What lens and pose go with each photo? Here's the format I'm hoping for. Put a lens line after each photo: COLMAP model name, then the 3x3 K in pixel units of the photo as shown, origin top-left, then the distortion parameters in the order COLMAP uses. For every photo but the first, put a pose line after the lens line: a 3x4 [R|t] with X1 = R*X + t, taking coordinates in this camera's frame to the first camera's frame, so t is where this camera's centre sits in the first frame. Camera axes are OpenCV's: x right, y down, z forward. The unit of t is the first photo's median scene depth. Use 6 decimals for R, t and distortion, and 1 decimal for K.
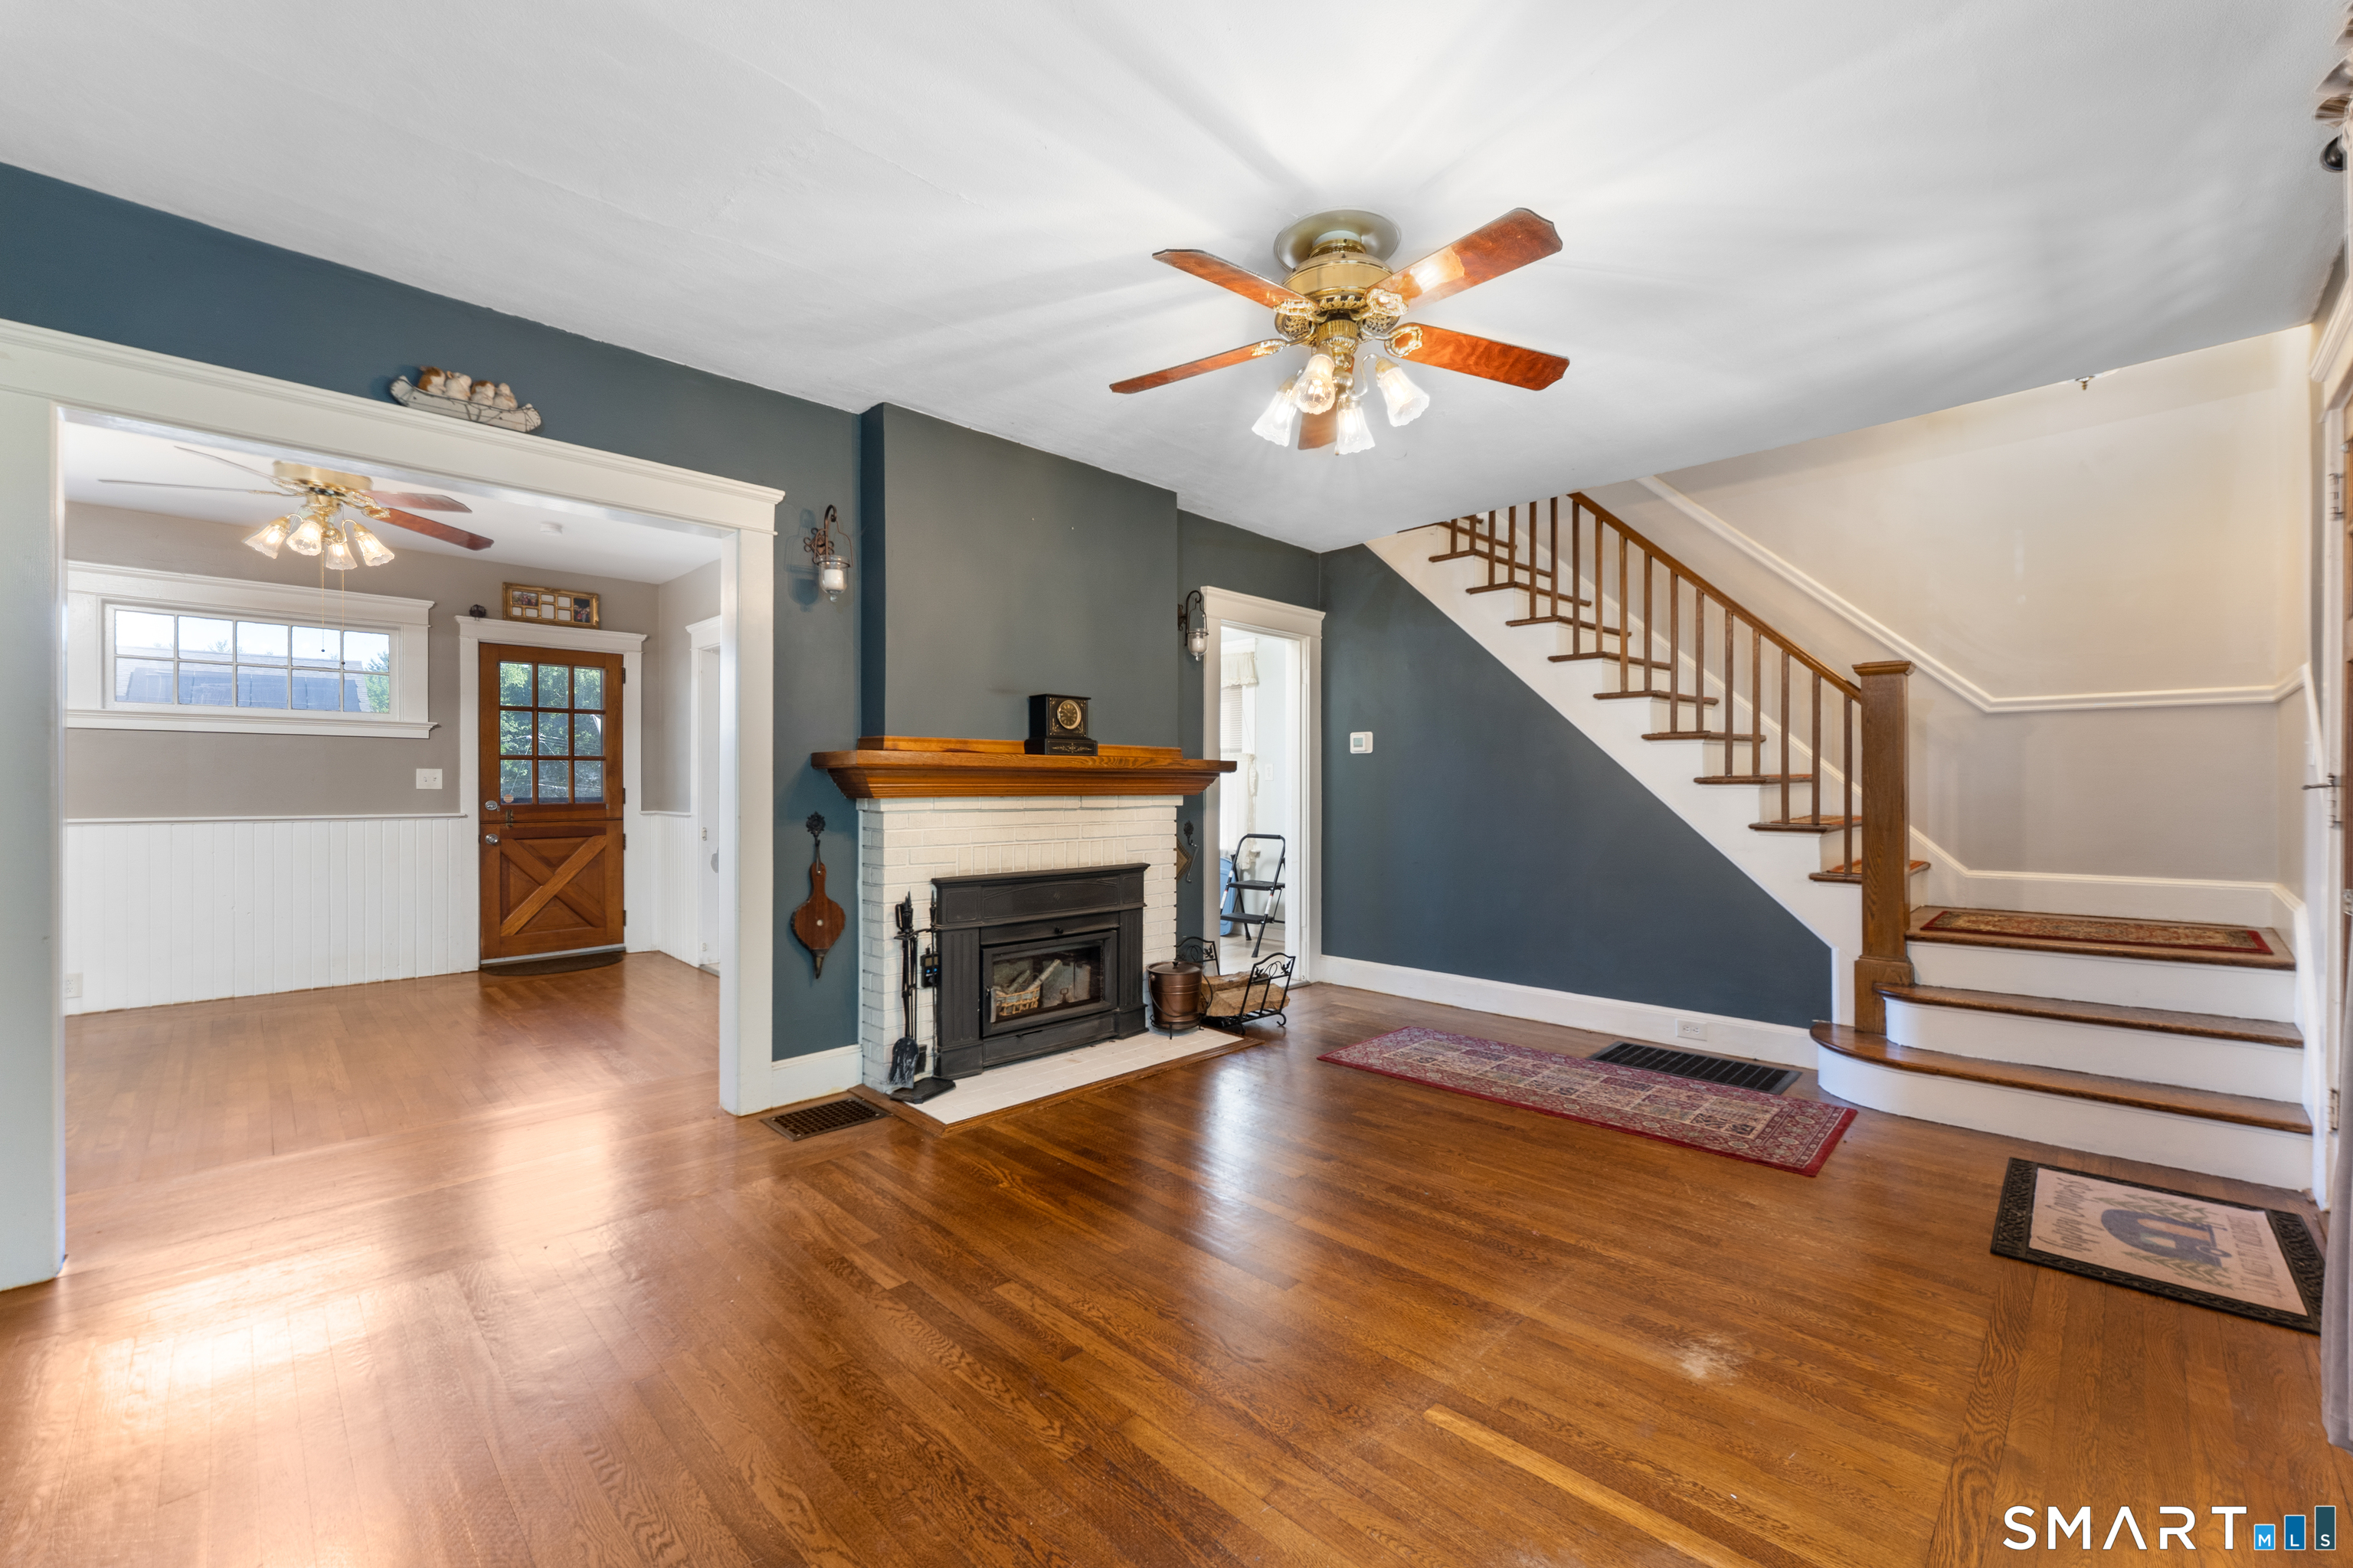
lens RADIAL K [[957.8, 0, 1170.3], [0, 957.8, 791.6], [0, 0, 1]] dist [0.005171, -0.002041]
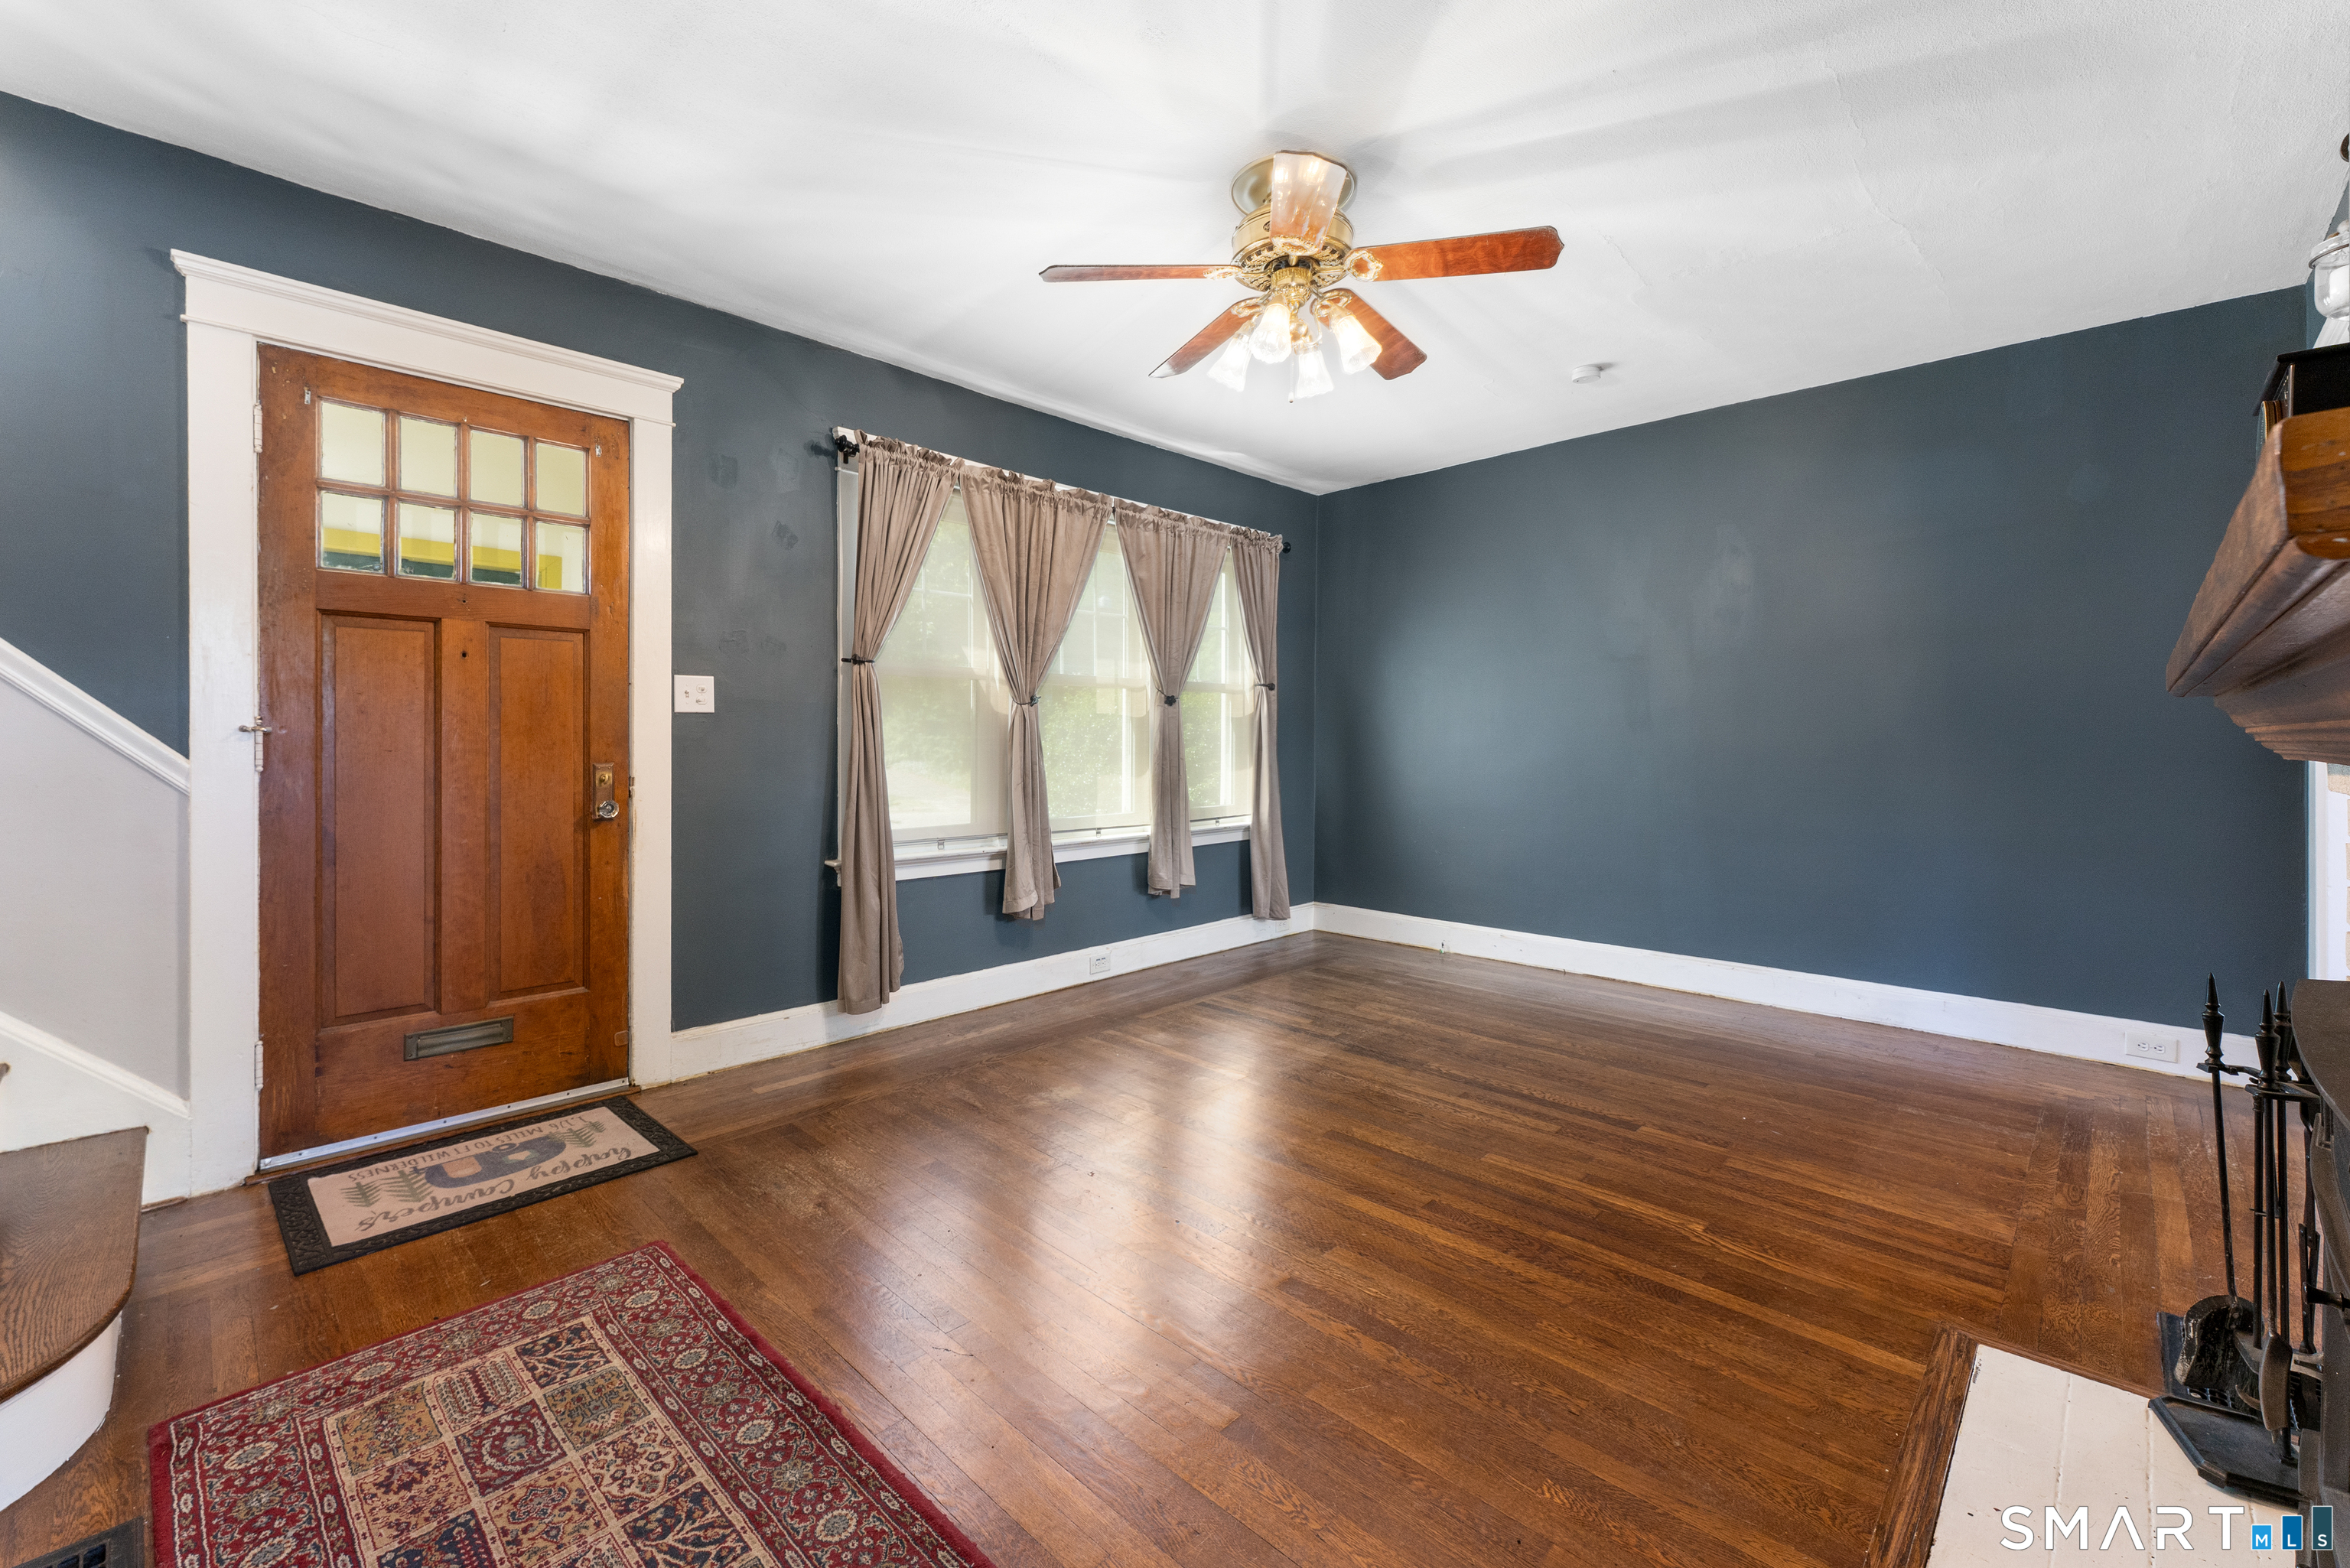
lens RADIAL K [[956.5, 0, 1179.7], [0, 956.5, 737.8], [0, 0, 1]] dist [0.005171, -0.002041]
pose [[-0.999717, -0.003187, -0.023575, 0.183342], [-0.003481, 0.999916, 0.012446, -0.006605], [0.023533, 0.012524, -0.999645, 1.171566]]
